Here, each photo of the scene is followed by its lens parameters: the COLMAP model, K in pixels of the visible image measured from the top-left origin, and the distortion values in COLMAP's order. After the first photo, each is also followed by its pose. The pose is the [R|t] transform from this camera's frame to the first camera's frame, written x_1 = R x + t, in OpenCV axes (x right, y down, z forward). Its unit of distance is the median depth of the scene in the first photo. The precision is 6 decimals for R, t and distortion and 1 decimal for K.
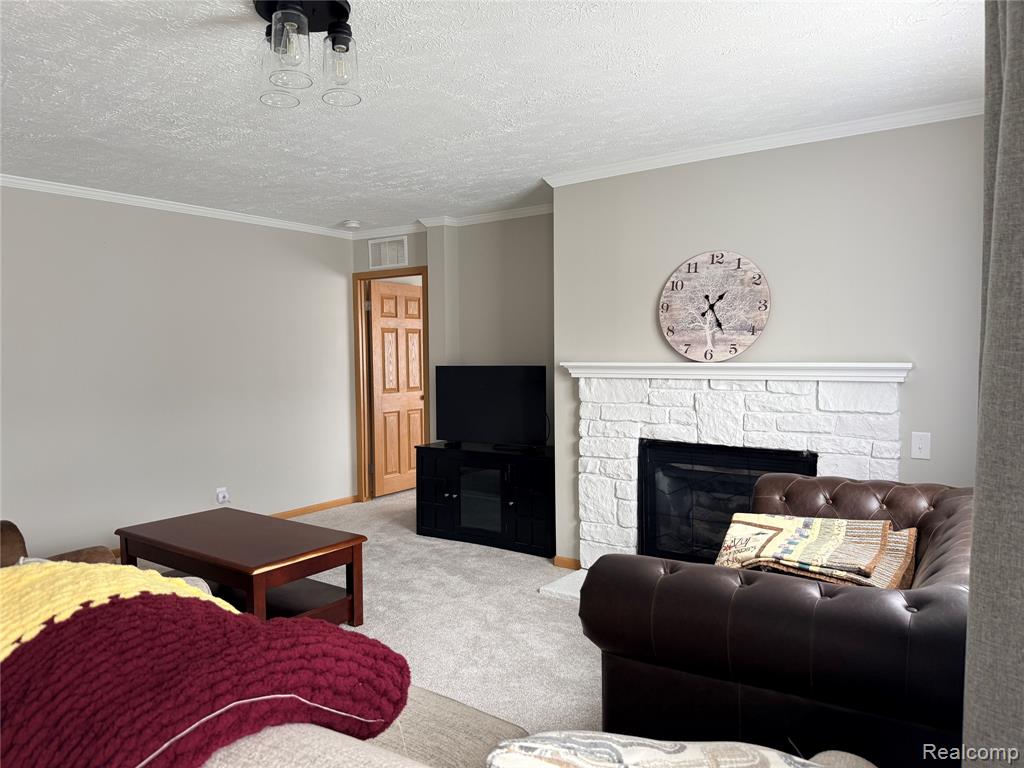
lens RADIAL K [[728.3, 0, 512.0], [0, 728.3, 384.0], [0, 0, 1]] dist [0.078941, -0.002014]
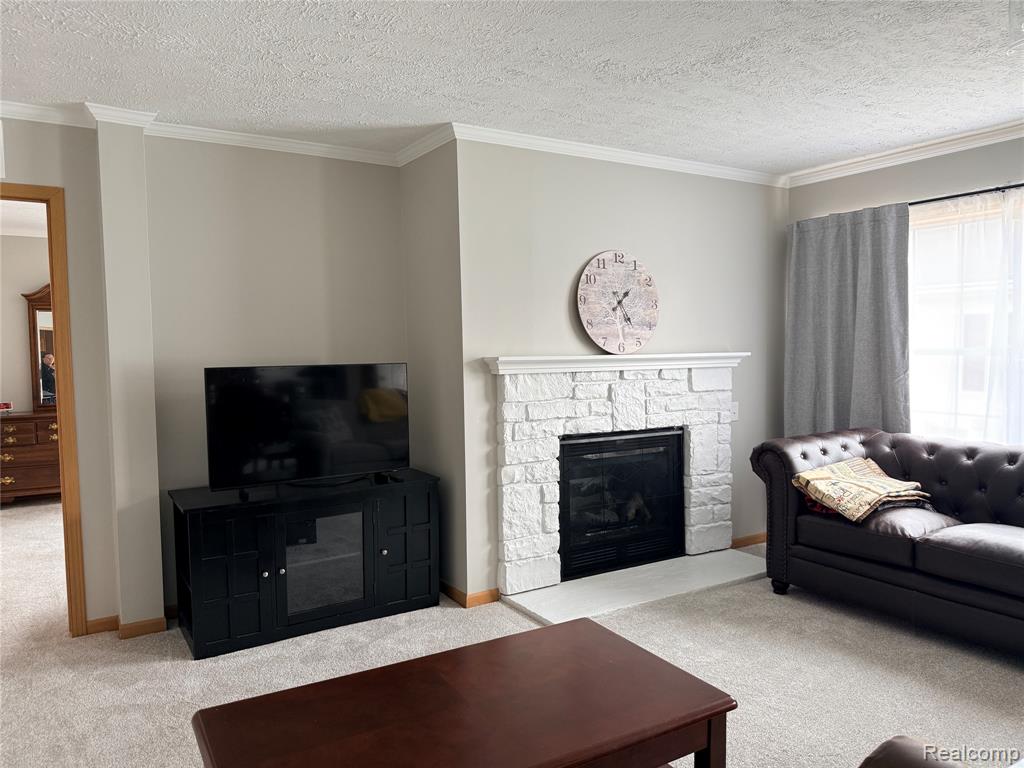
lens RADIAL K [[728.3, 0, 512.0], [0, 728.3, 384.0], [0, 0, 1]] dist [0.078941, -0.002014]
pose [[0.385340, -0.040144, 0.921901, -0.758855], [0.048118, 0.998568, 0.023370, -0.018864], [-0.921519, 0.035354, 0.386720, 0.721819]]
